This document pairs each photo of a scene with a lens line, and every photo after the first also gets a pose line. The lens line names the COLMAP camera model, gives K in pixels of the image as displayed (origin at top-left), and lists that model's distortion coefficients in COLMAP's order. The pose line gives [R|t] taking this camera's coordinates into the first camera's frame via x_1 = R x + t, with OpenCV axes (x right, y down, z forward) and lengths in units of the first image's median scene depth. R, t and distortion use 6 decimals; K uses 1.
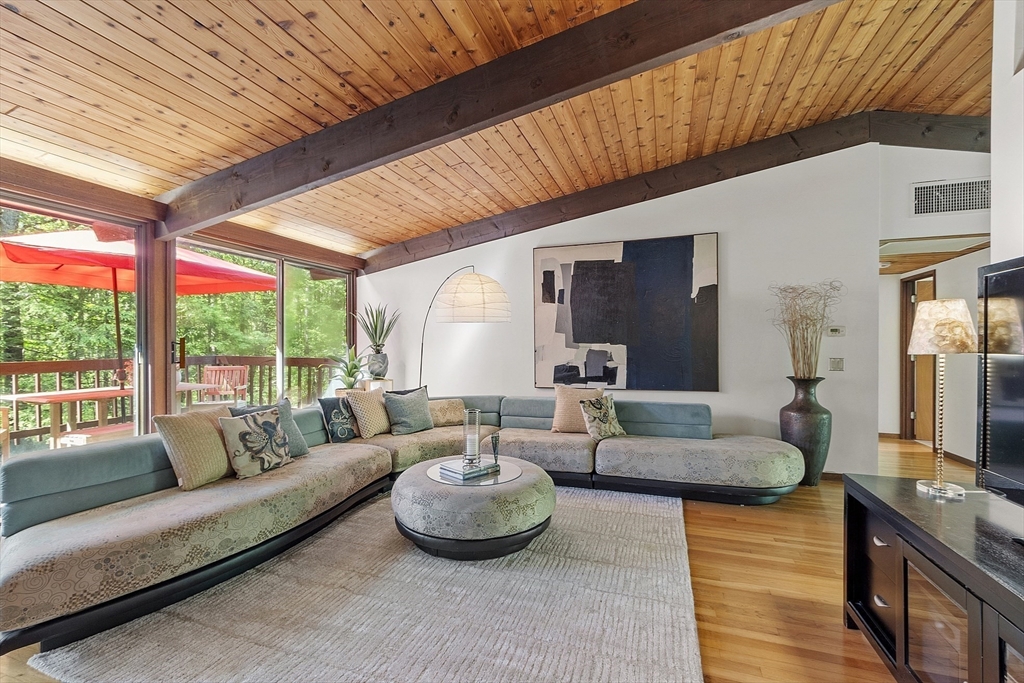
lens RADIAL K [[457.8, 0, 511.3], [0, 457.8, 344.7], [0, 0, 1]] dist [-0.003183, -0.000161]
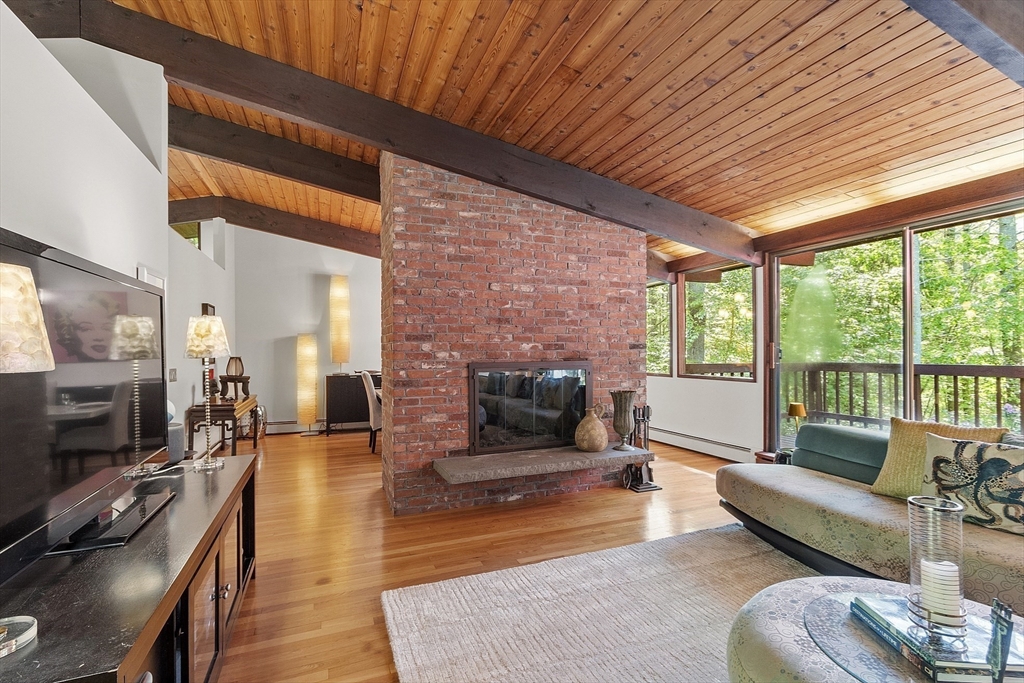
lens RADIAL K [[457.8, 0, 511.1], [0, 457.8, 345.2], [0, 0, 1]] dist [-0.003183, -0.000161]
pose [[-0.750949, -0.000755, -0.660360, 0.508955], [0.003330, 0.999982, -0.004929, -0.004115], [0.660352, -0.005900, -0.750933, 1.111658]]
